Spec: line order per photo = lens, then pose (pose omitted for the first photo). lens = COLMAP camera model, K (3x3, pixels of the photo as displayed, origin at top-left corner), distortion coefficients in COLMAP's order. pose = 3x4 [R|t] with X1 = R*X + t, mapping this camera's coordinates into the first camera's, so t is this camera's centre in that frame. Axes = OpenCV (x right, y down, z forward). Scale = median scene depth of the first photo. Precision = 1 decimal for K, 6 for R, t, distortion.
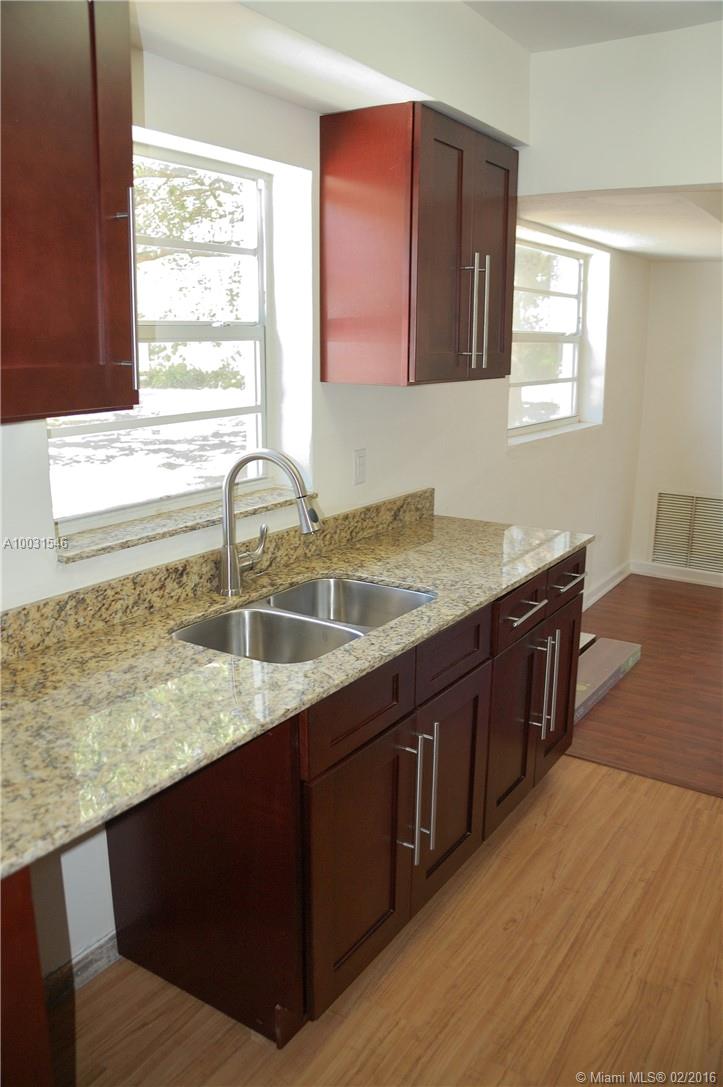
lens RADIAL K [[872.2, 0, 361.5], [0, 872.2, 543.5], [0, 0, 1]] dist [-0.173540, 0.162916]
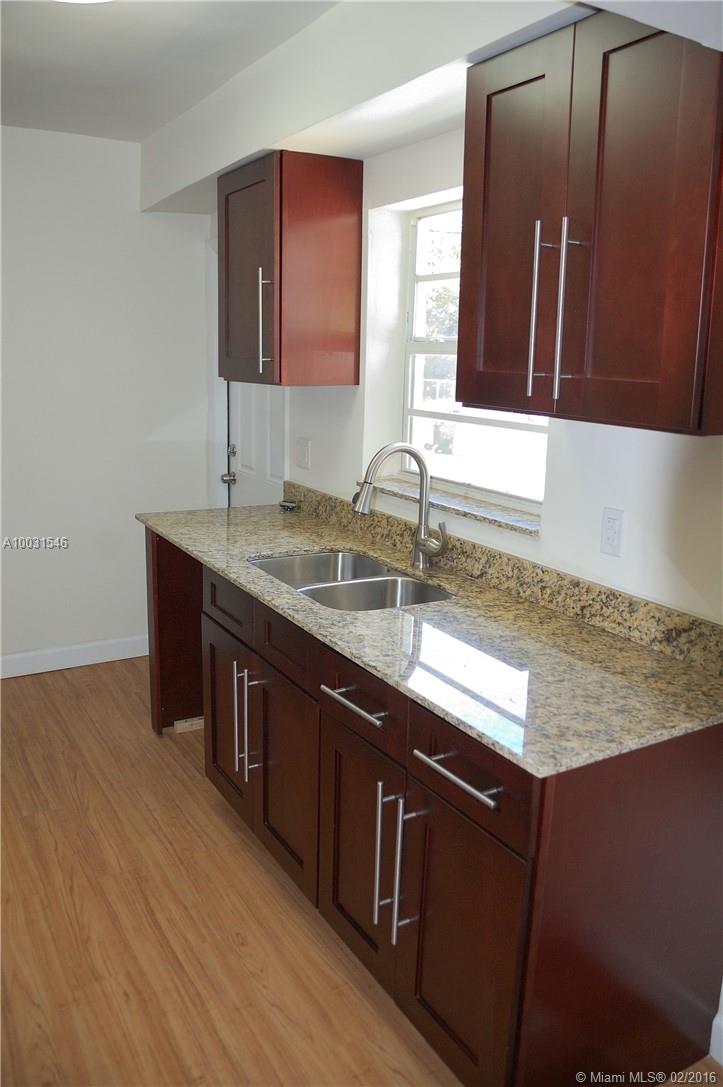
lens RADIAL K [[872.2, 0, 361.5], [0, 872.2, 543.5], [0, 0, 1]] dist [-0.173540, 0.162916]
pose [[-0.453828, 0.174541, -0.873828, 0.838209], [-0.236244, 0.921971, 0.306853, -0.289051], [0.859202, 0.345695, -0.377182, 1.256713]]
